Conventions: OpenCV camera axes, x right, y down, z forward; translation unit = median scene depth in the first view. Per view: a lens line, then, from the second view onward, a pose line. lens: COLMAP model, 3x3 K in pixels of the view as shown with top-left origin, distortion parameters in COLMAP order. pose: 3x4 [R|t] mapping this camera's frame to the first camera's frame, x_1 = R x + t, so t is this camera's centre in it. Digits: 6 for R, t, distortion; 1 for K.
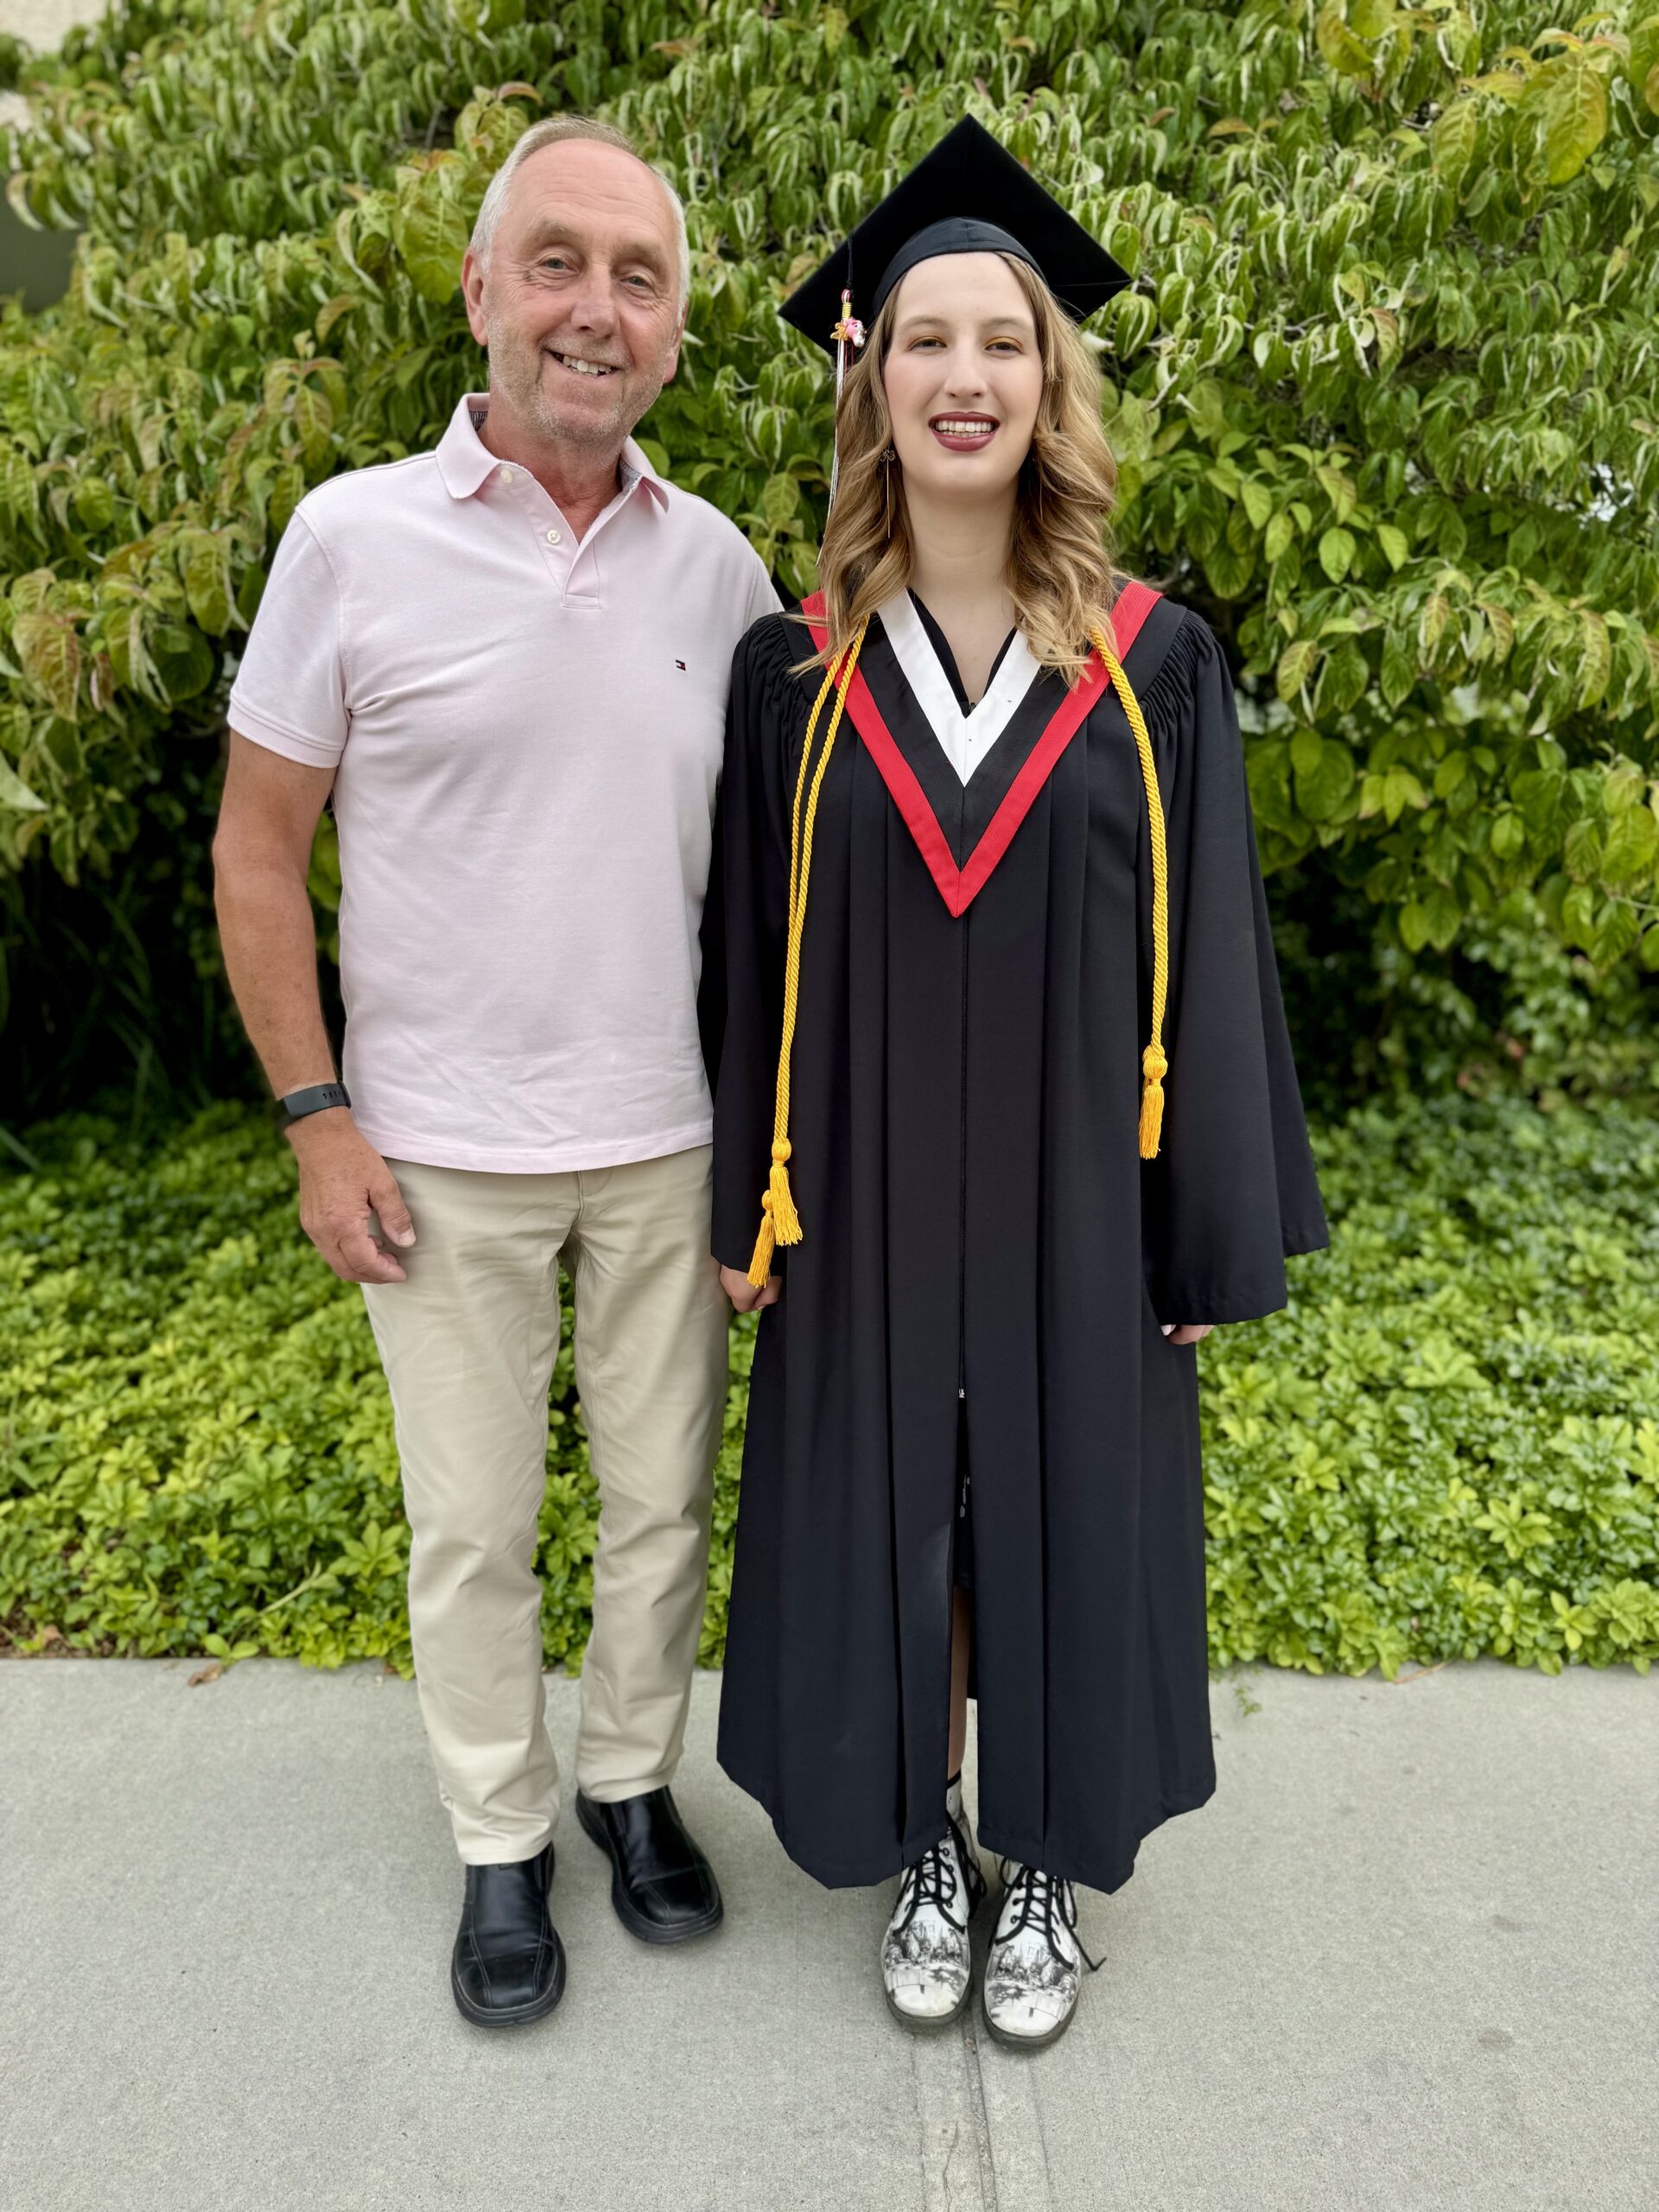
lens RADIAL K [[1570.4, 0, 826.2], [0, 1570.4, 1104.9], [0, 0, 1]] dist [-0.002906, -0.009201]
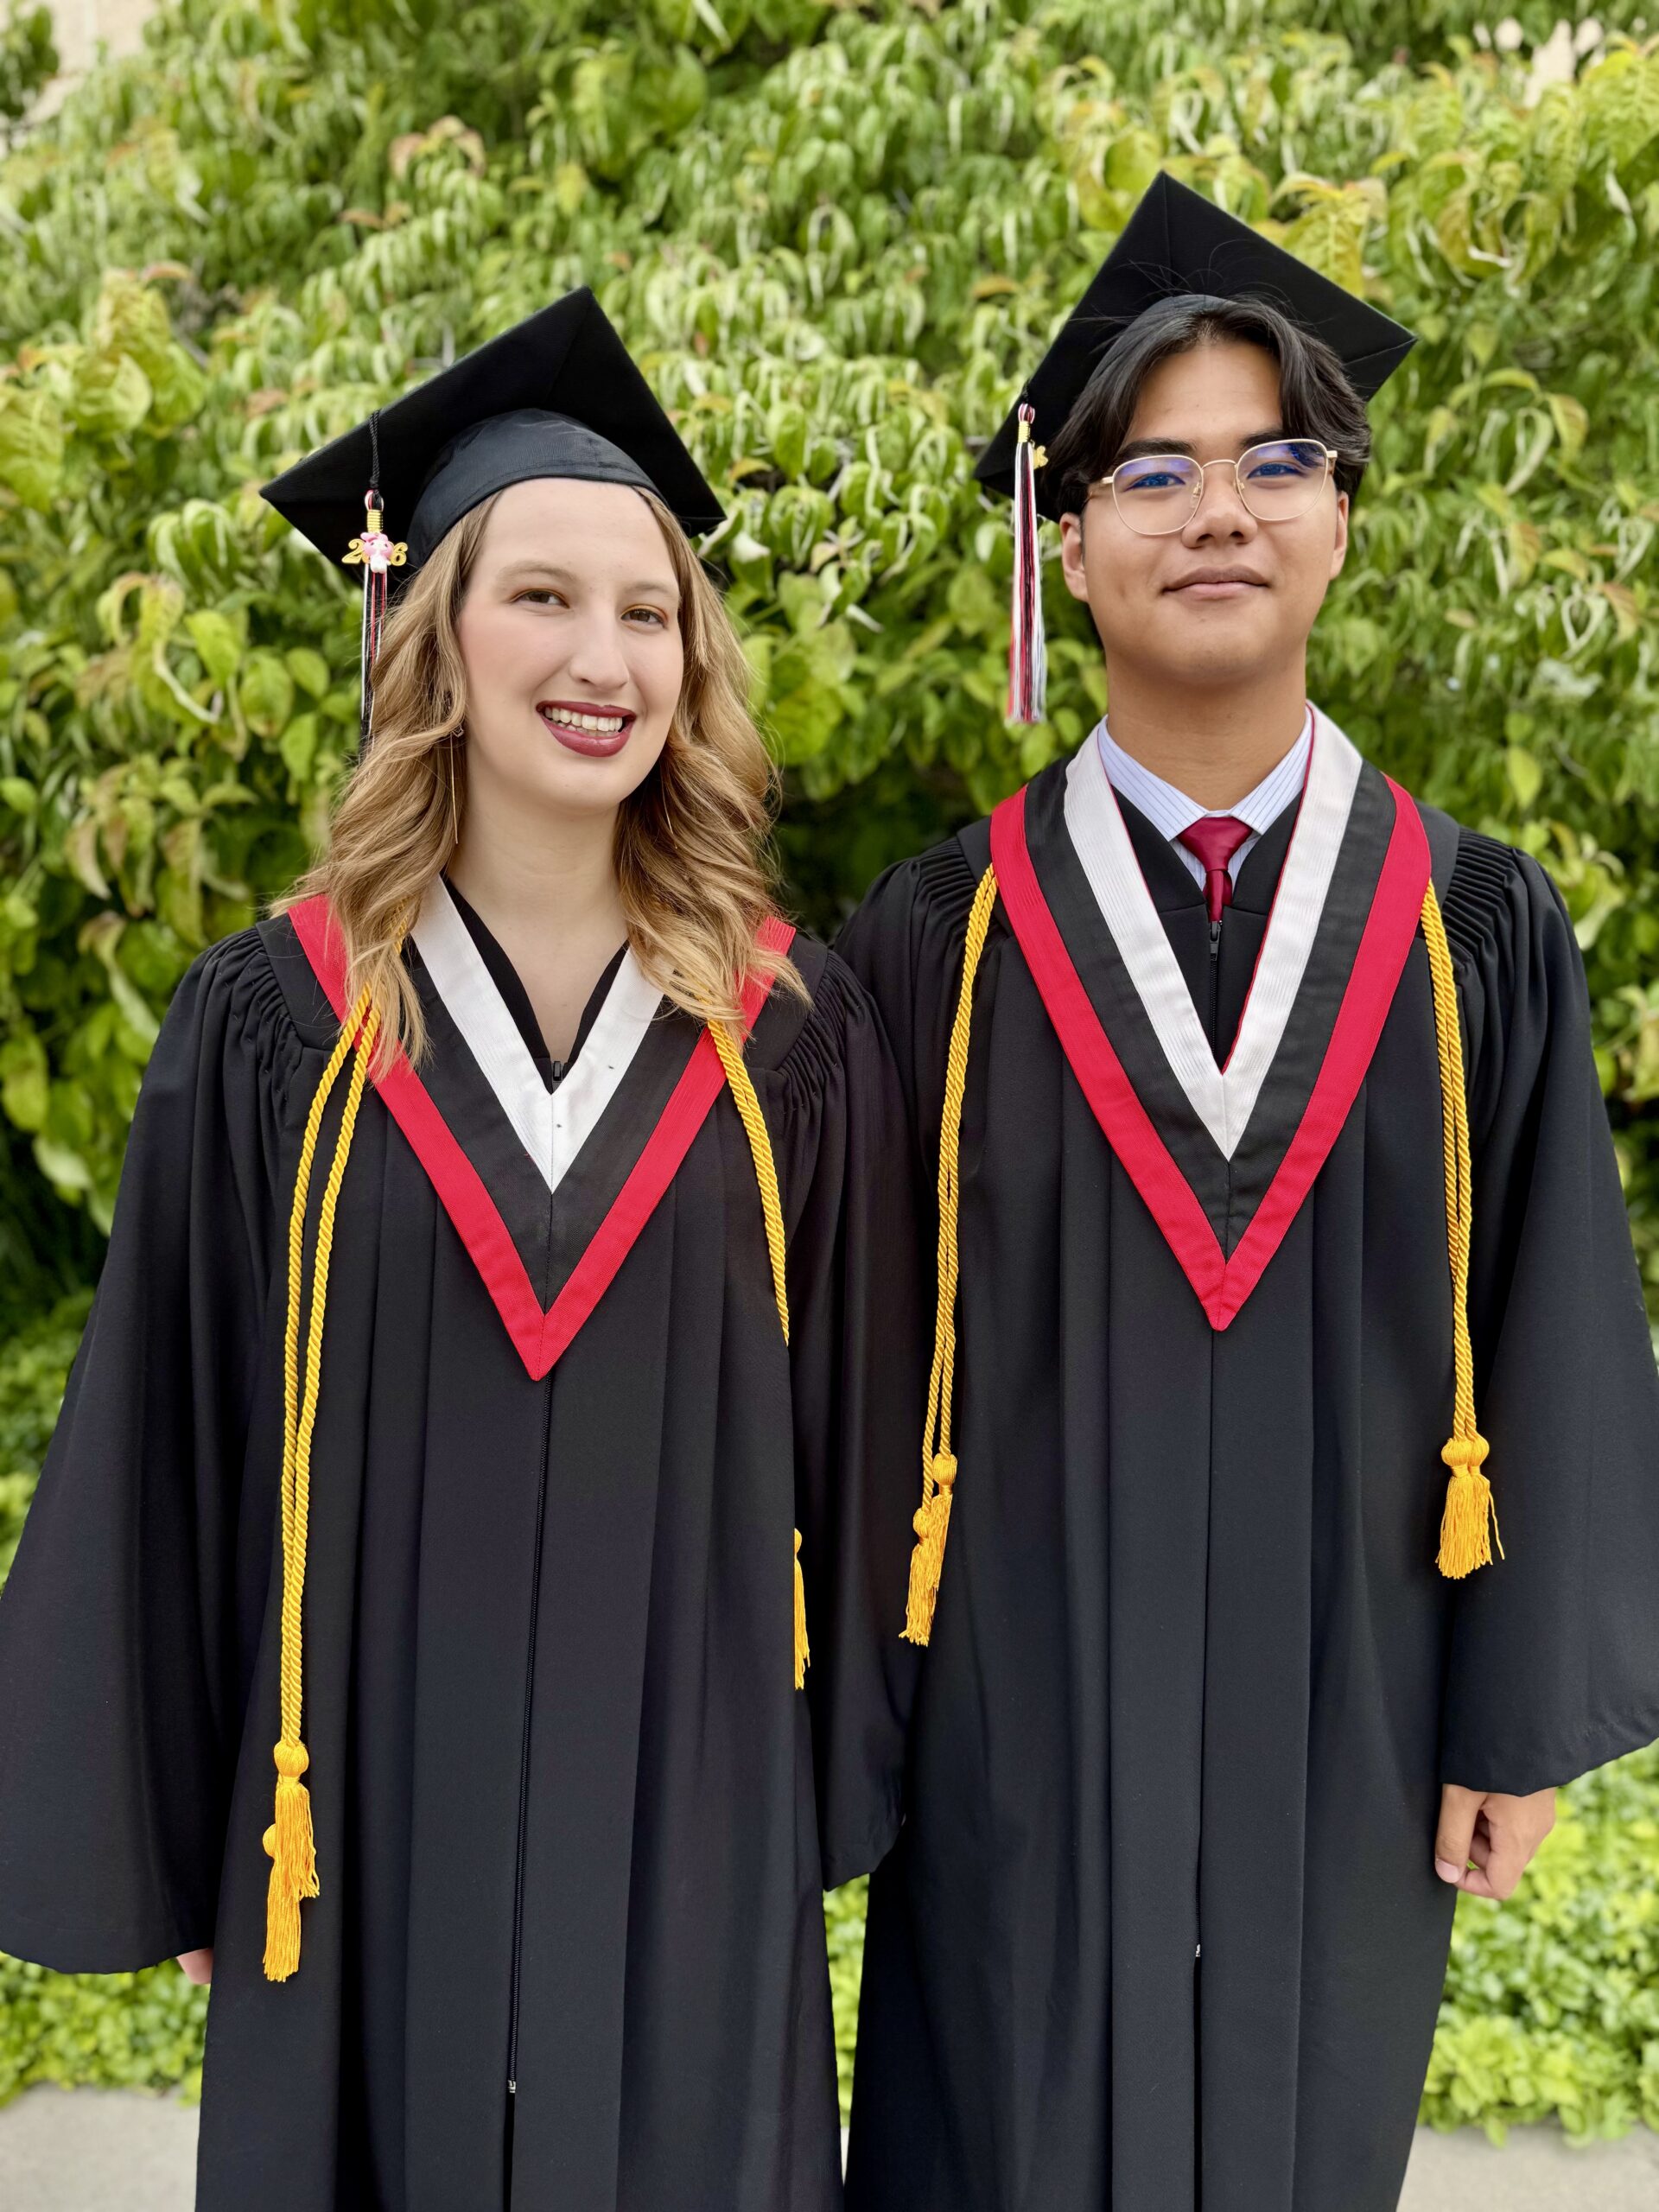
lens RADIAL K [[1570.4, 0, 833.8], [0, 1570.4, 1110.1], [0, 0, 1]] dist [-0.002906, -0.009201]
pose [[0.998671, 0.002316, -0.051477, 0.211305], [-0.005521, 0.998048, -0.062206, -0.106916], [0.051233, 0.062408, 0.996735, 0.146371]]
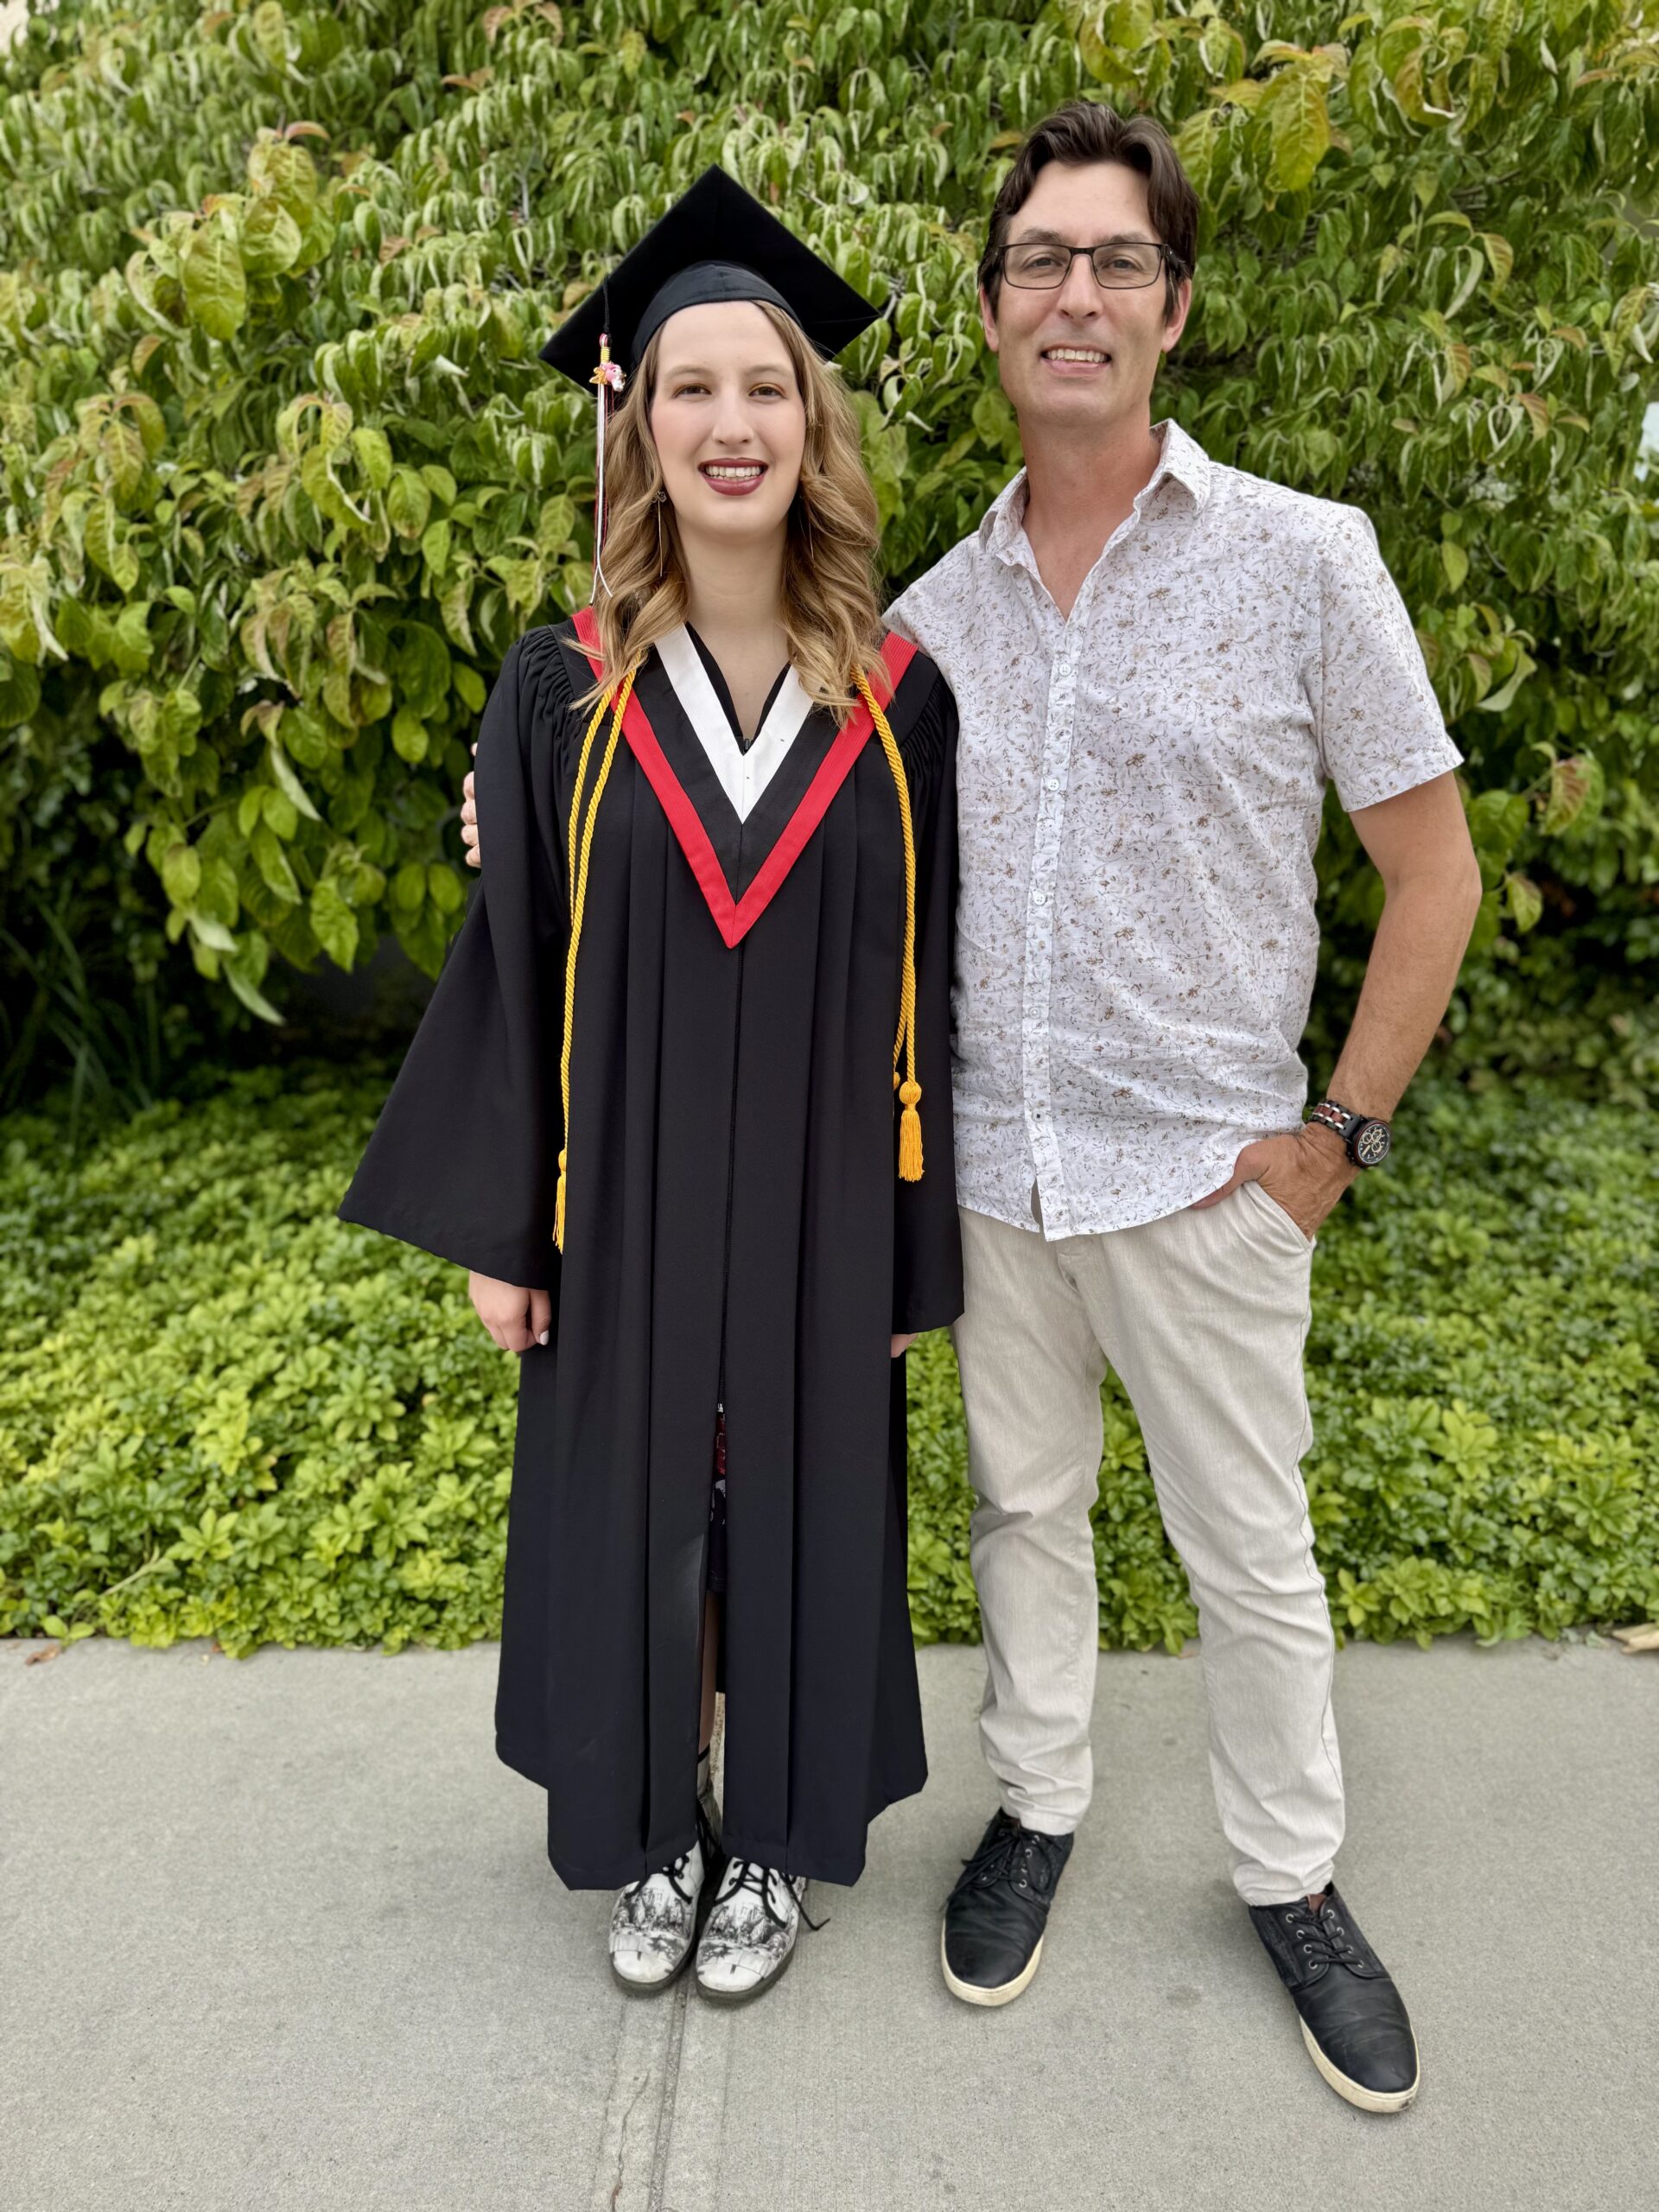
lens RADIAL K [[1570.4, 0, 820.8], [0, 1570.4, 1110.3], [0, 0, 1]] dist [-0.002906, -0.009201]
pose [[0.999458, -0.014868, -0.029383, 0.153508], [0.015283, 0.999786, 0.013958, -0.008779], [0.029169, -0.014399, 0.999471, -0.030726]]
